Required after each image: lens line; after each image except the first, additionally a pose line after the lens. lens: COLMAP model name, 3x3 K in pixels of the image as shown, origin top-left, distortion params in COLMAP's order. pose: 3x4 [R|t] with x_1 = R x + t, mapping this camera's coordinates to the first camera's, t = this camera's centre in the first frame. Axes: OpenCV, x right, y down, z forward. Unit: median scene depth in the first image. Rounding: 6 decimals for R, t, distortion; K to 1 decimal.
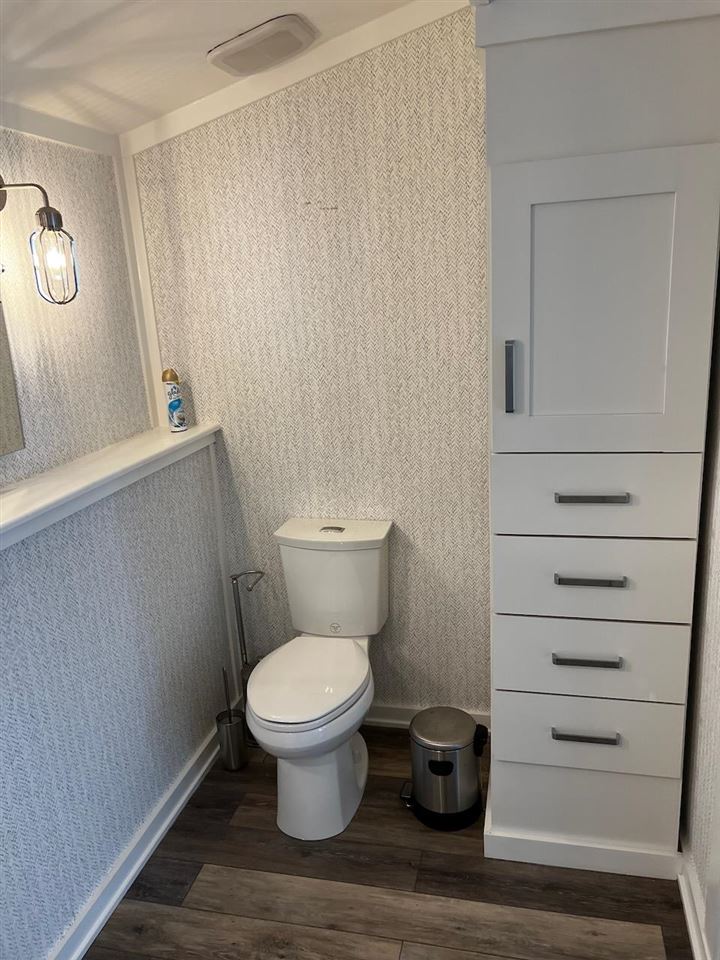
lens RADIAL K [[711.7, 0, 354.3], [0, 711.7, 486.7], [0, 0, 1]] dist [0.053605, -0.061803]
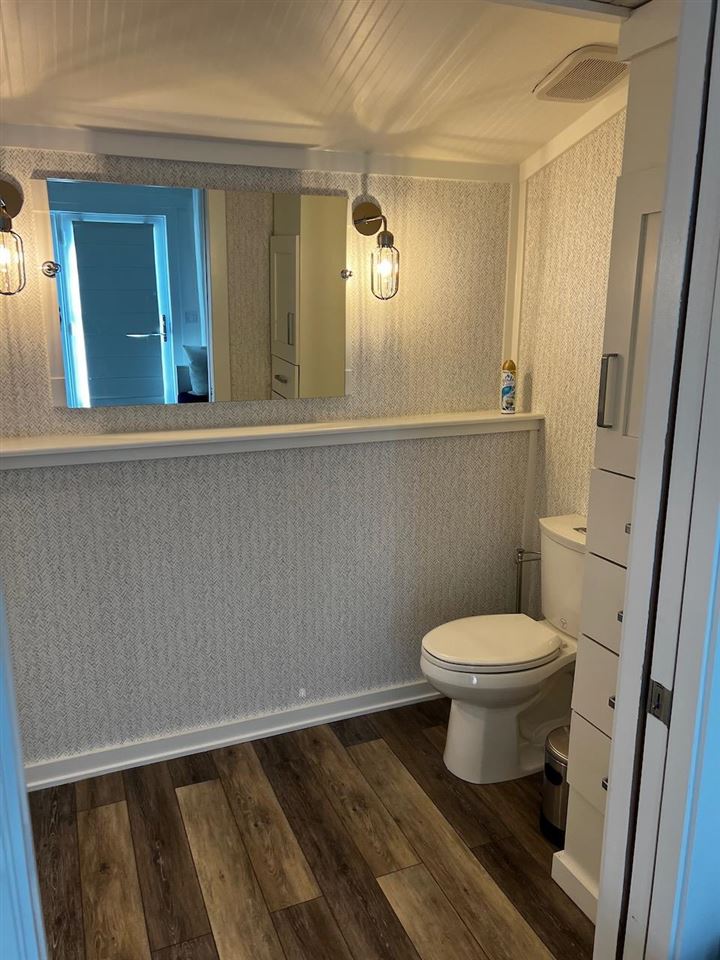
lens RADIAL K [[711.7, 0, 354.3], [0, 711.7, 486.7], [0, 0, 1]] dist [0.053605, -0.061803]
pose [[0.584602, 0.245088, -0.773416, 0.625606], [-0.247034, 0.961788, 0.118056, -0.044989], [0.772796, 0.122044, 0.622809, 0.108930]]
